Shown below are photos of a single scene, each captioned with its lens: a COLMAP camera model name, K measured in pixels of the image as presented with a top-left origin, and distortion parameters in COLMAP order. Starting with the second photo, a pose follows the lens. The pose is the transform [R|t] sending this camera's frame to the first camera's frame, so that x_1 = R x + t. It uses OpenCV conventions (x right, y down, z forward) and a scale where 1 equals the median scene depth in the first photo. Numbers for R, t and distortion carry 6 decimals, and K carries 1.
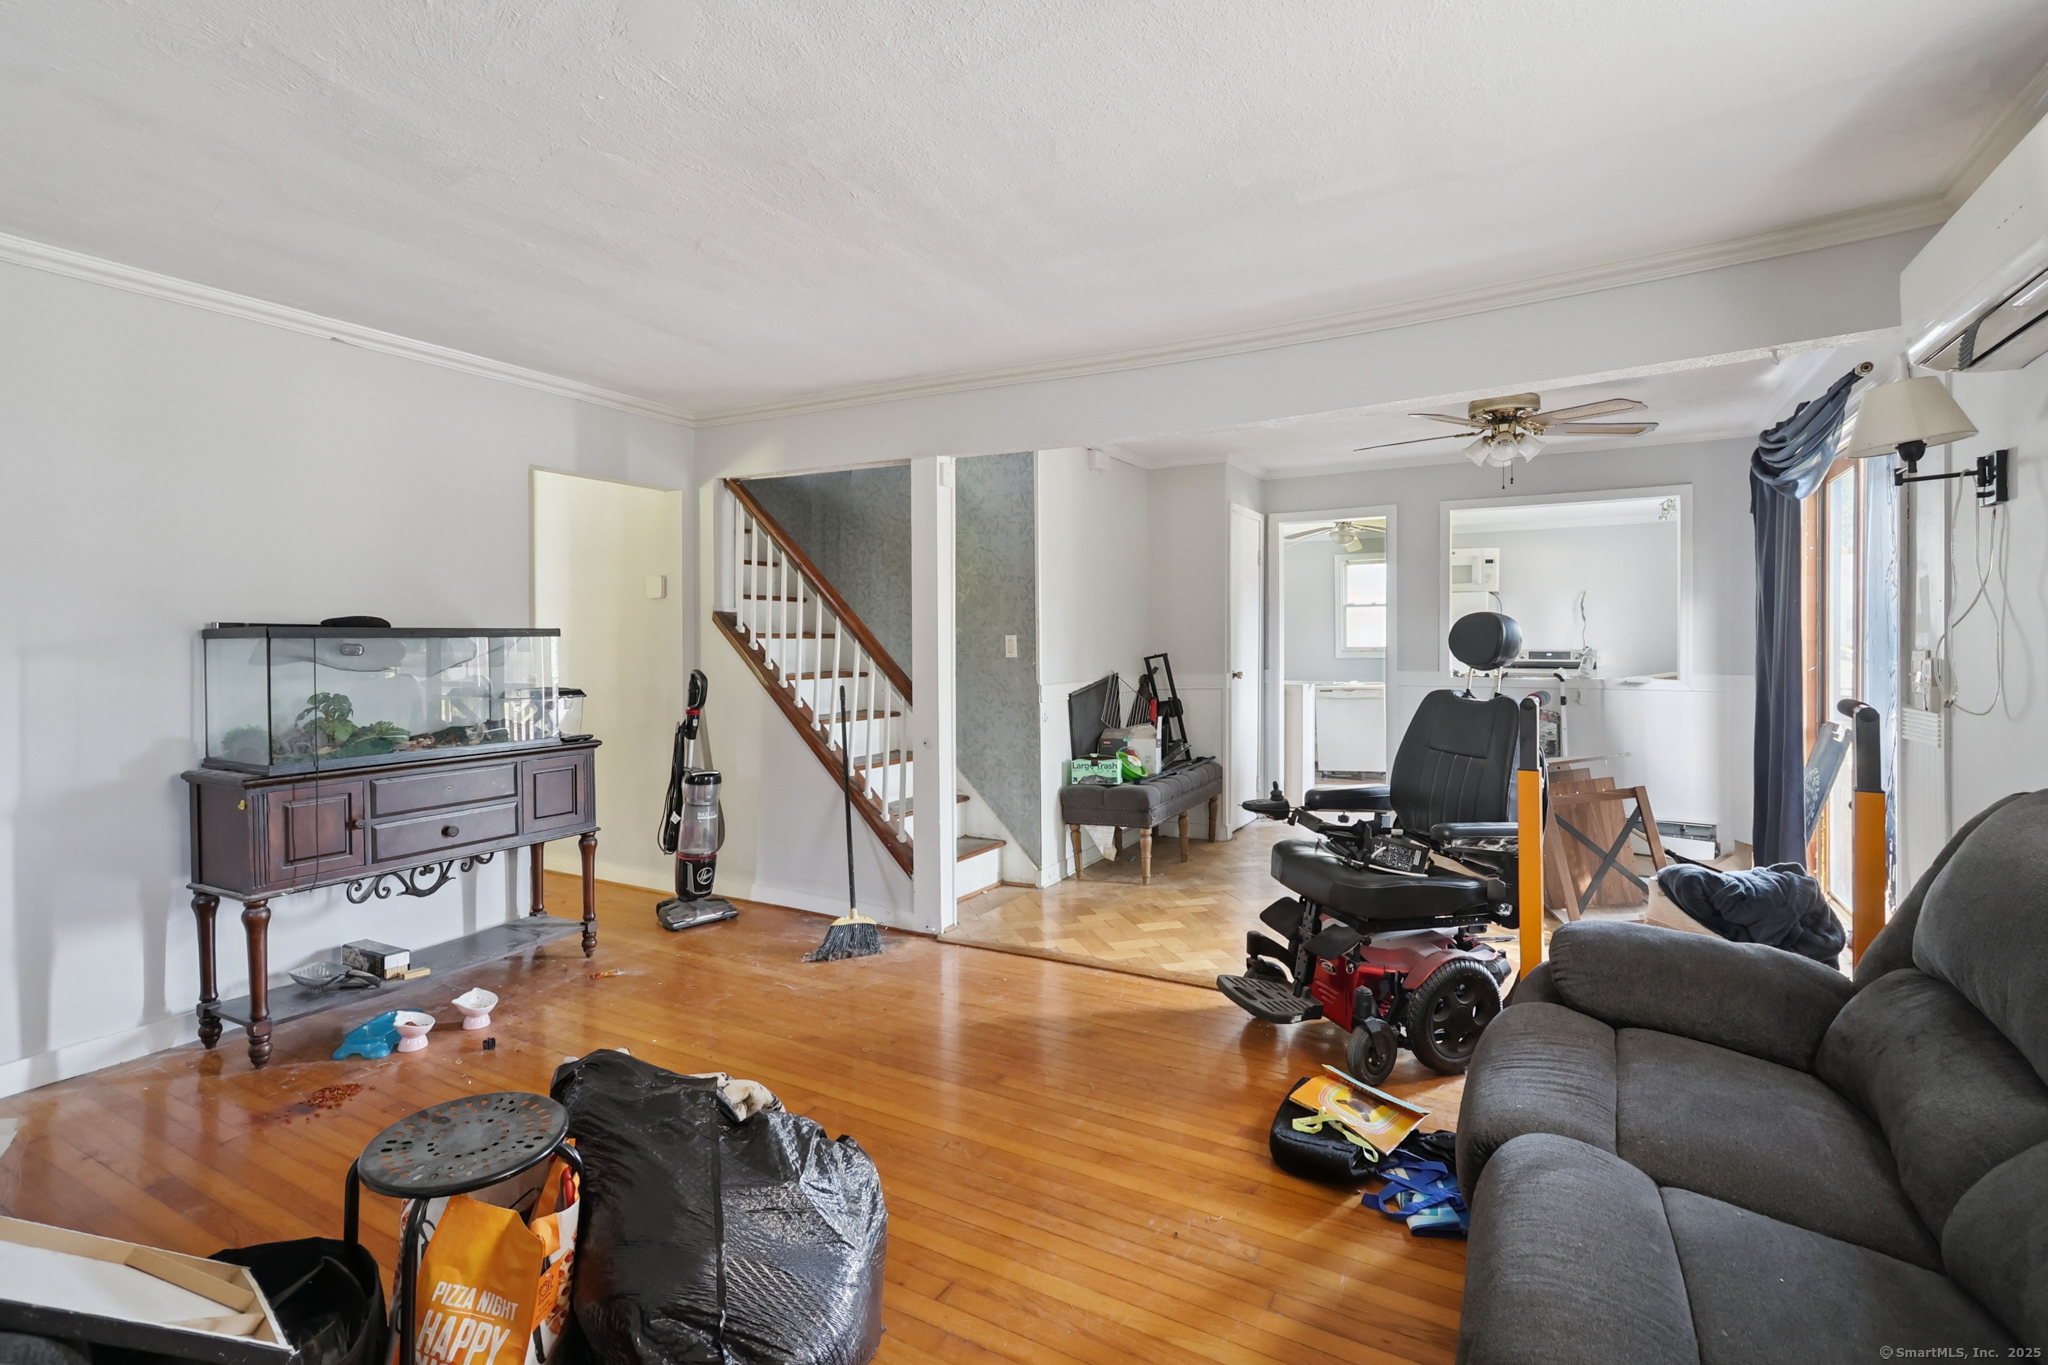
lens RADIAL K [[944.5, 0, 1018.8], [0, 944.5, 640.3], [0, 0, 1]] dist [0.000685, -0.000233]
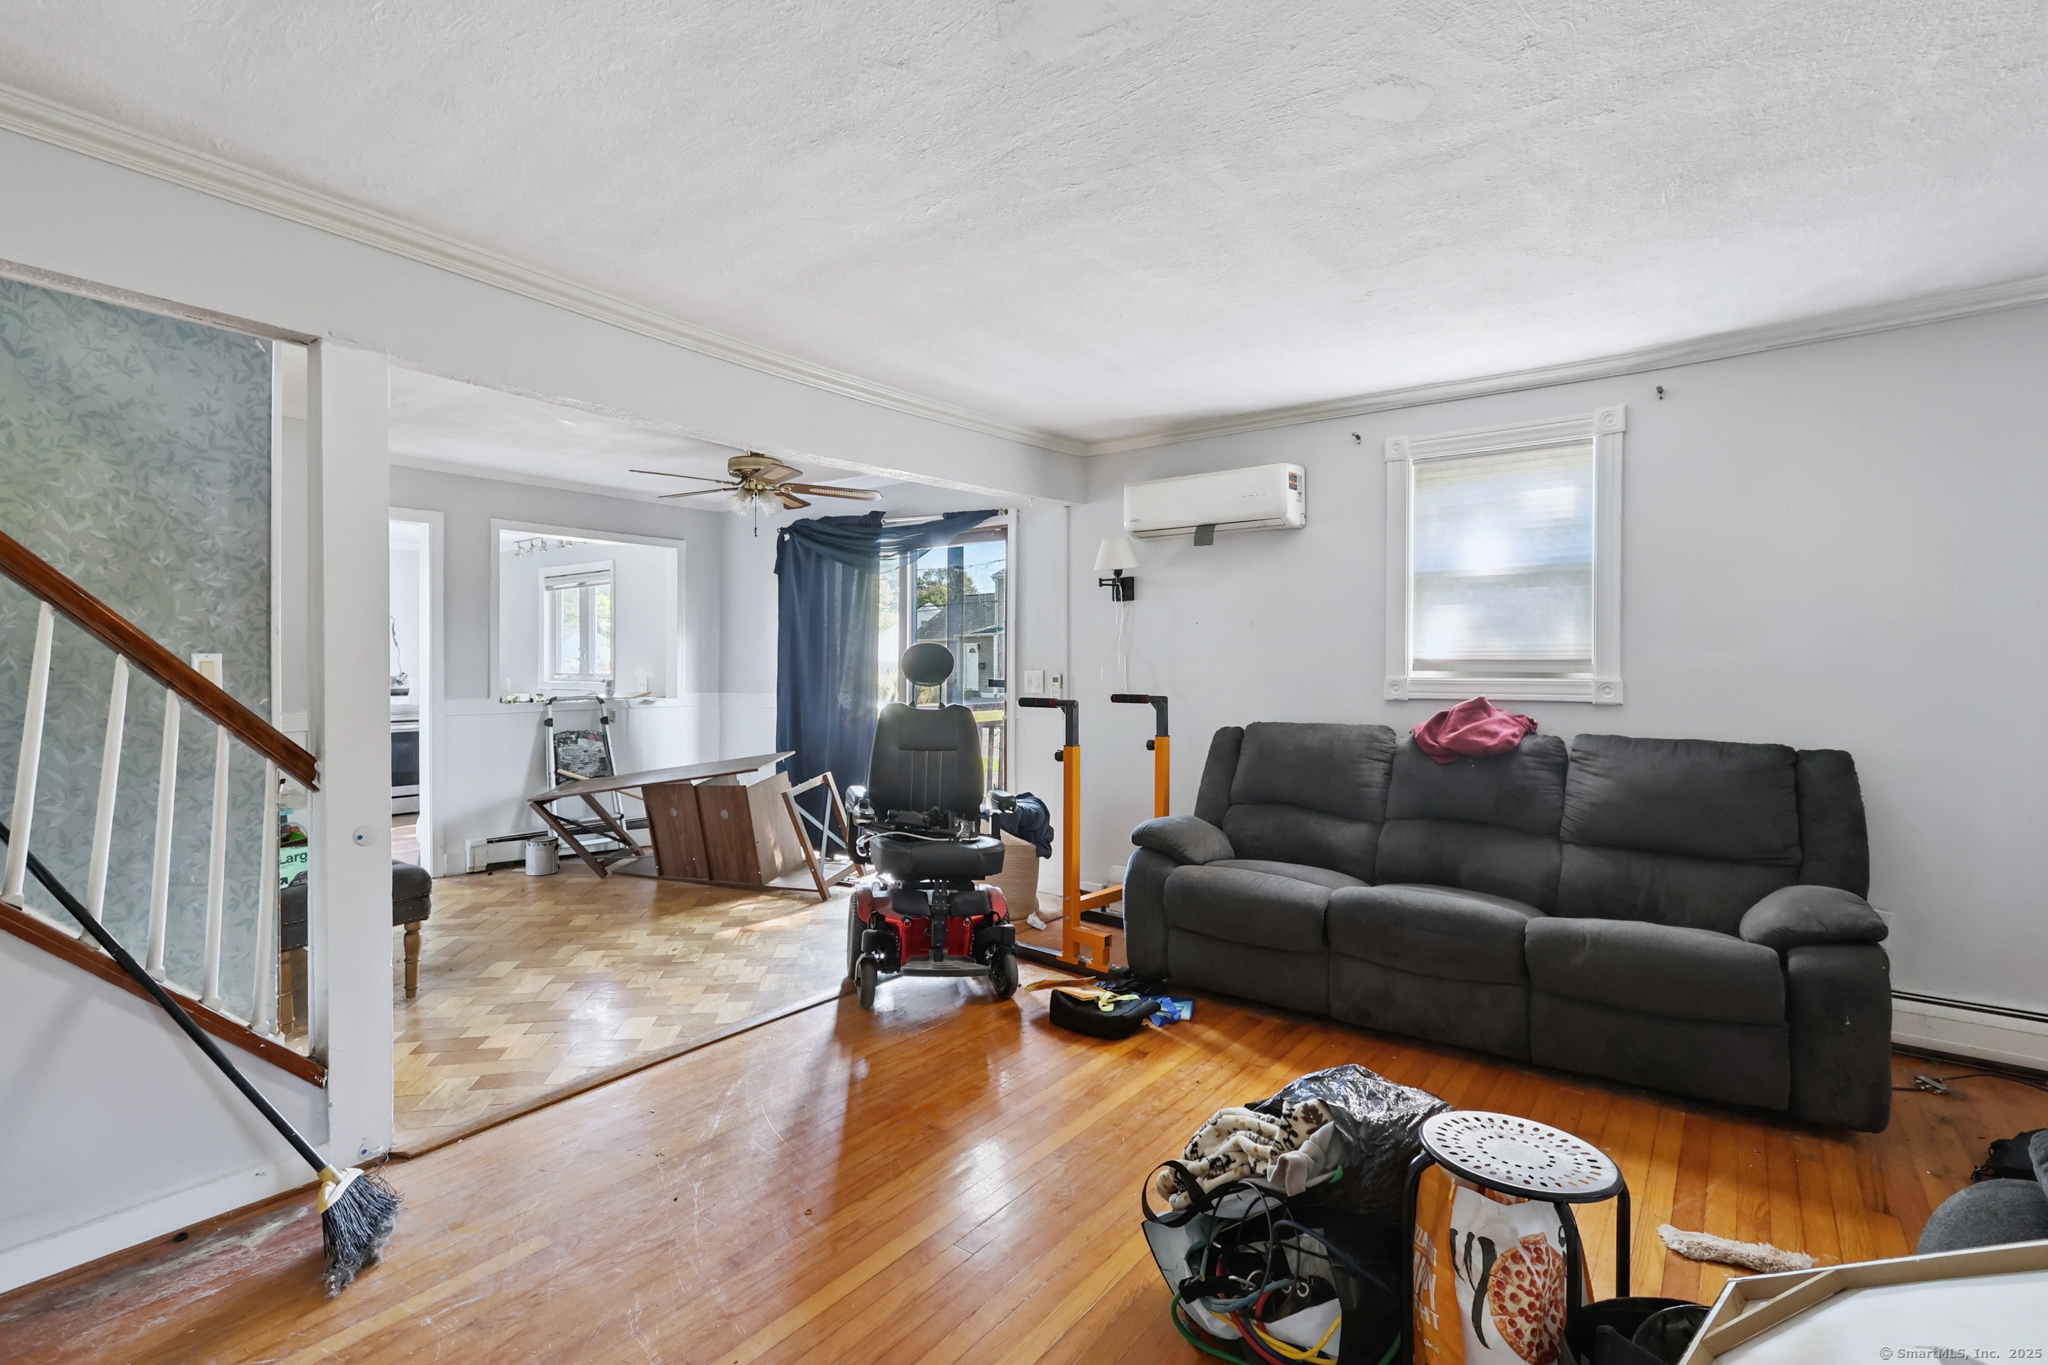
lens RADIAL K [[944.5, 0, 1018.8], [0, 944.5, 640.3], [0, 0, 1]] dist [0.000685, -0.000233]
pose [[0.142742, 0.029818, 0.989311, -0.968328], [0.001872, 0.999536, -0.030396, 0.010942], [-0.989758, 0.006190, 0.142620, 0.801004]]
